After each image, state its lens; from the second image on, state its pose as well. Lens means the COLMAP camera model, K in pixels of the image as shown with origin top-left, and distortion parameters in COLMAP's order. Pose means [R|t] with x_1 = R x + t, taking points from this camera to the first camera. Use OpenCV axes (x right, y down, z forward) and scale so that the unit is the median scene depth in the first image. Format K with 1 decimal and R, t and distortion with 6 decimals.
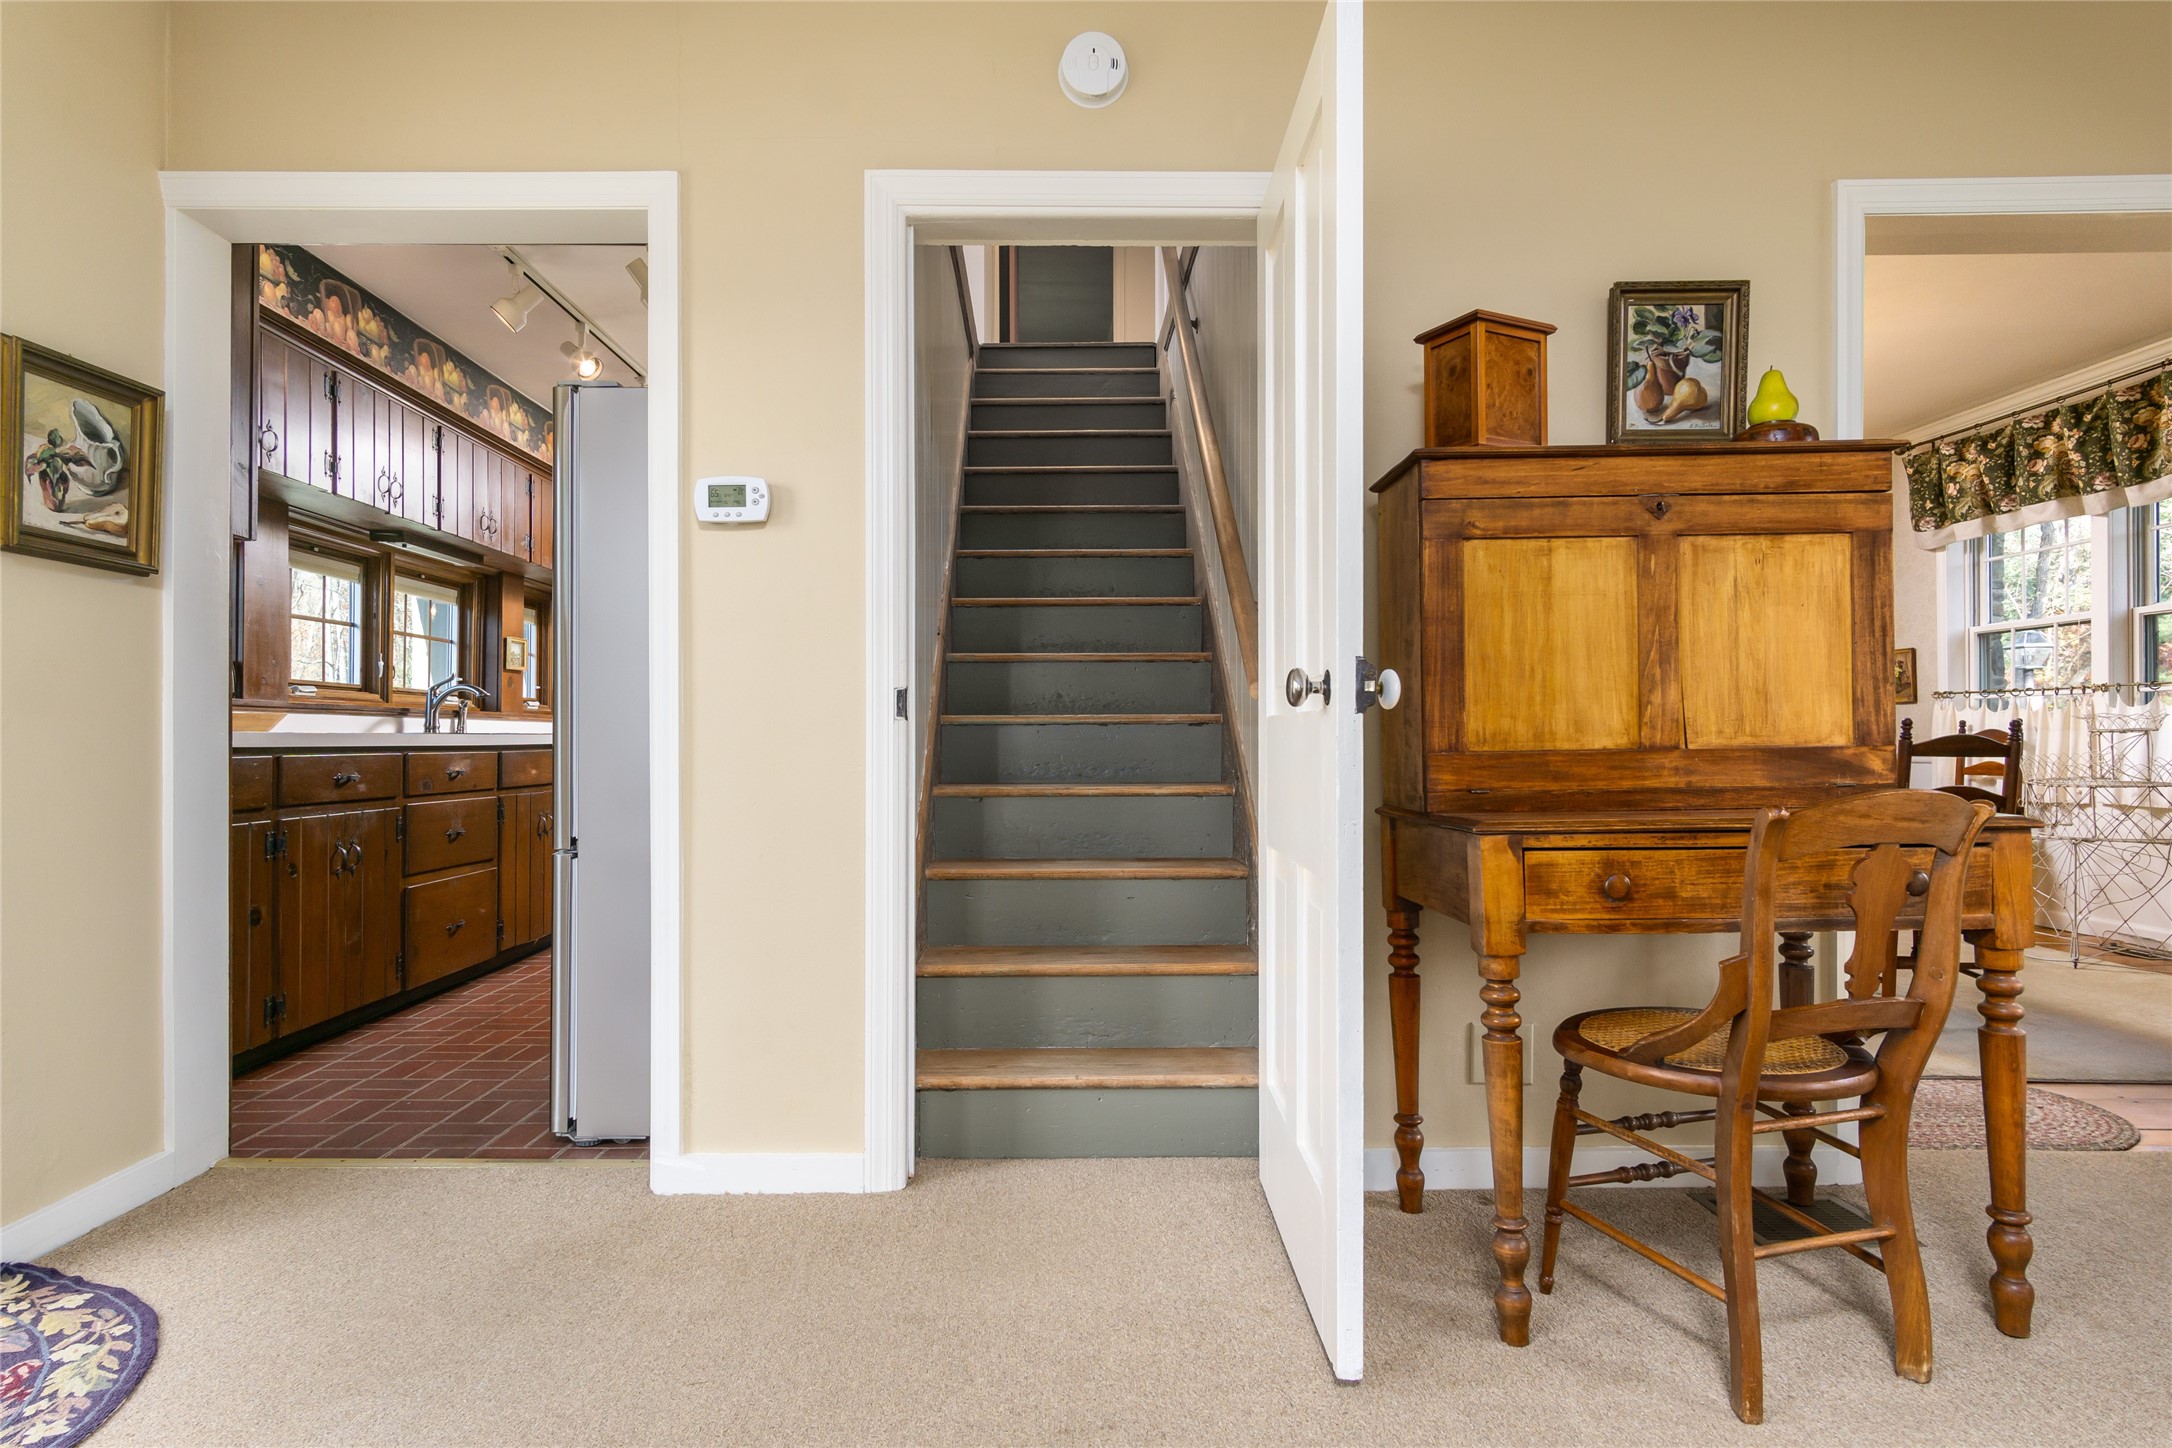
lens RADIAL K [[1152.7, 0, 1086.0], [0, 1152.7, 724.0], [0, 0, 1]] dist [-0.004648, -0.000623]
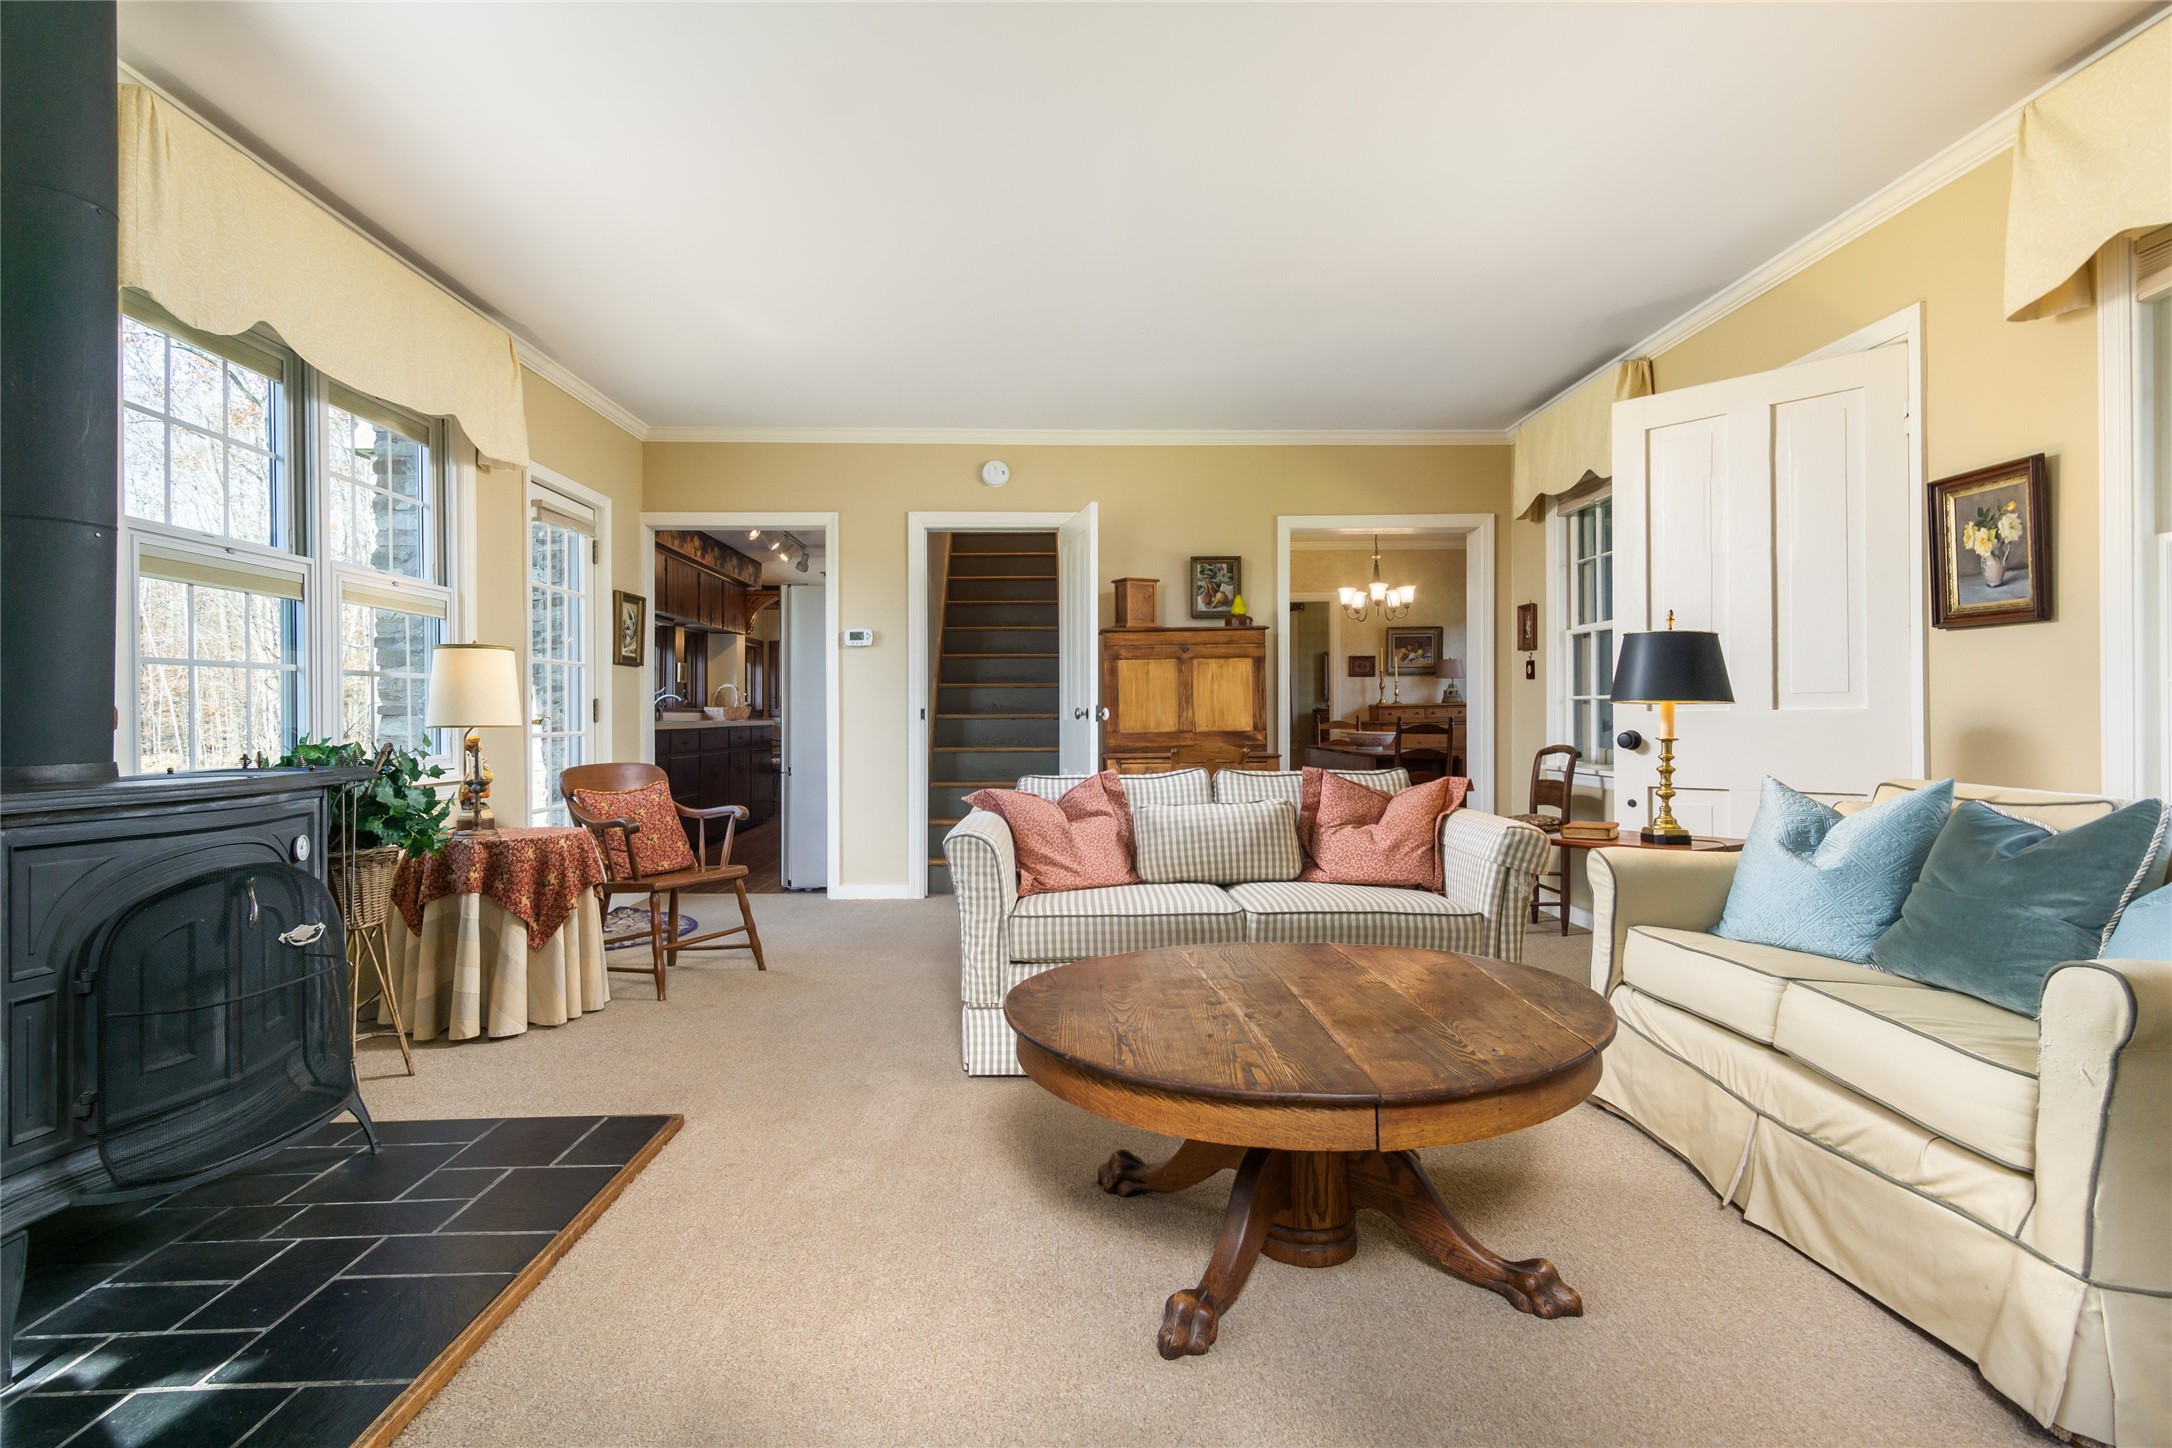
lens RADIAL K [[1152.7, 0, 1086.0], [0, 1152.7, 724.0], [0, 0, 1]] dist [-0.004648, -0.000623]
pose [[0.999967, -0.000774, 0.008061, 0.192762], [0.000621, 0.999819, 0.019032, -0.046433], [-0.008074, -0.019027, 0.999786, -1.650896]]
